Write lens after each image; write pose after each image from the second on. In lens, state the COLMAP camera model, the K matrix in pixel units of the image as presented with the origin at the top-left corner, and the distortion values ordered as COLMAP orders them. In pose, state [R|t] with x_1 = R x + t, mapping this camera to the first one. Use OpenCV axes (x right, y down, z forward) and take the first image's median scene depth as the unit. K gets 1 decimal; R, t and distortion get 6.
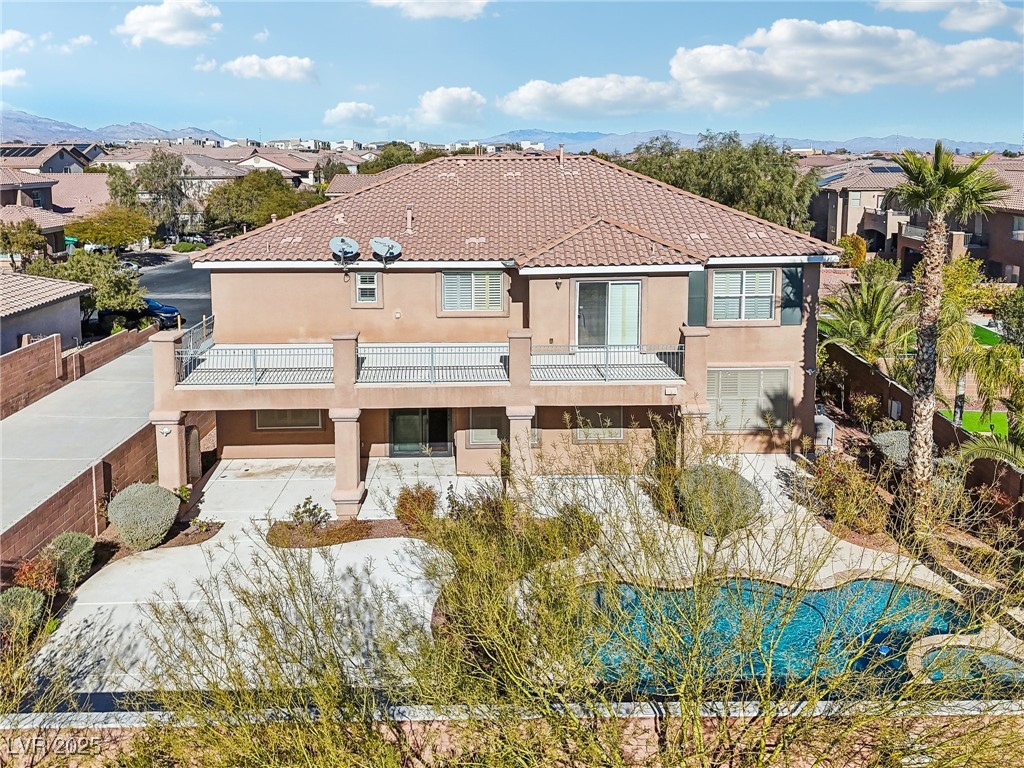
lens RADIAL K [[807.6, 0, 523.9], [0, 807.6, 222.3], [0, 0, 1]] dist [0.018744, -0.001857]
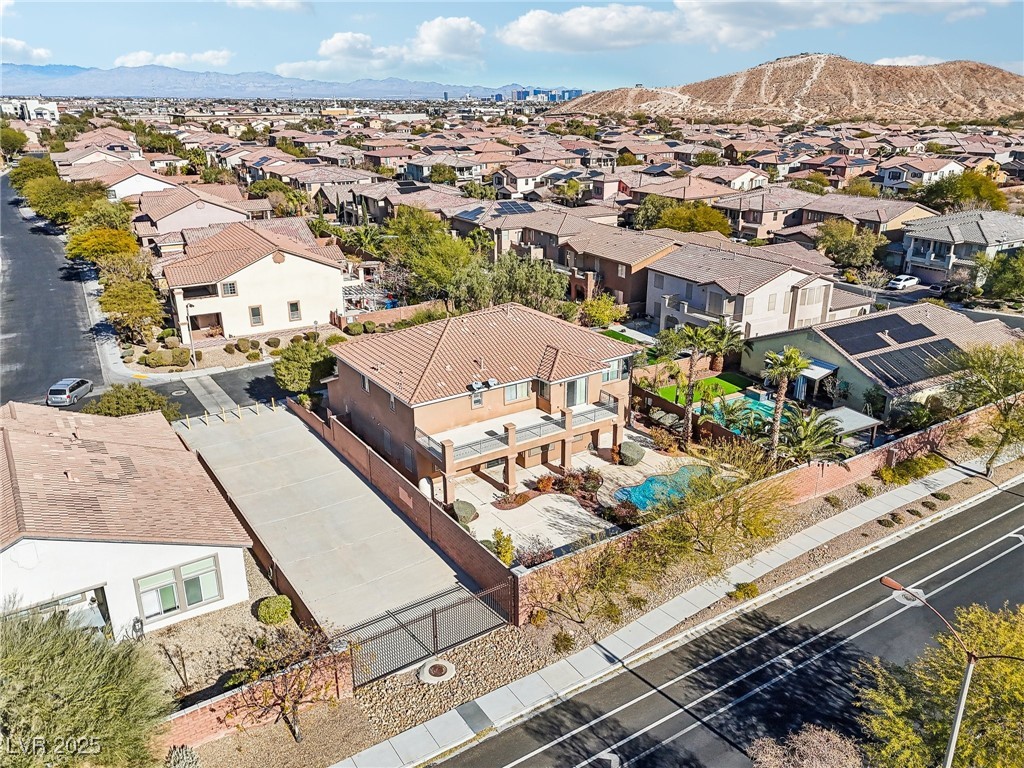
lens RADIAL K [[764.4, 0, 505.7], [0, 764.4, 380.0], [0, 0, 1]] dist [0.067487, -0.054723]
pose [[0.851351, -0.188191, 0.489680, -1.183561], [0.053988, 0.959914, 0.275046, -0.560053], [-0.521812, -0.207724, 0.827383, -0.781627]]
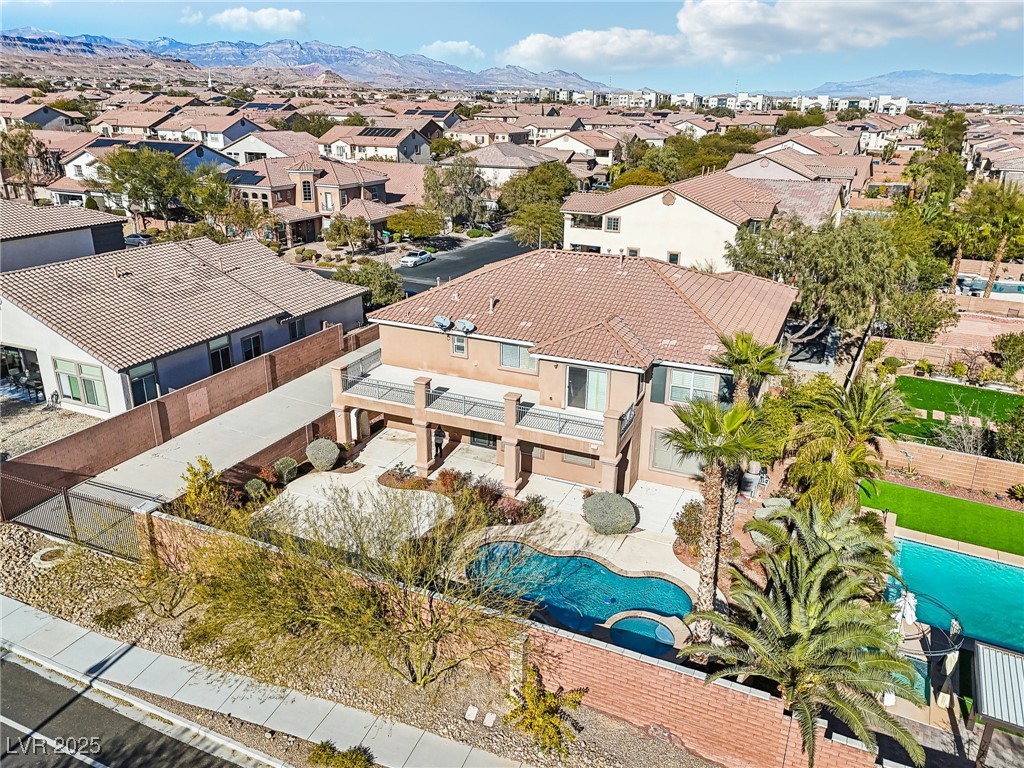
lens RADIAL K [[753.7, 0, 512.0], [0, 753.7, 384.0], [0, 0, 1]] dist [0.070514, -0.061281]
pose [[0.905488, 0.163705, -0.391524, 0.531077], [-0.052848, 0.958917, 0.278721, -0.284436], [0.421067, -0.231688, 0.876940, -0.319978]]
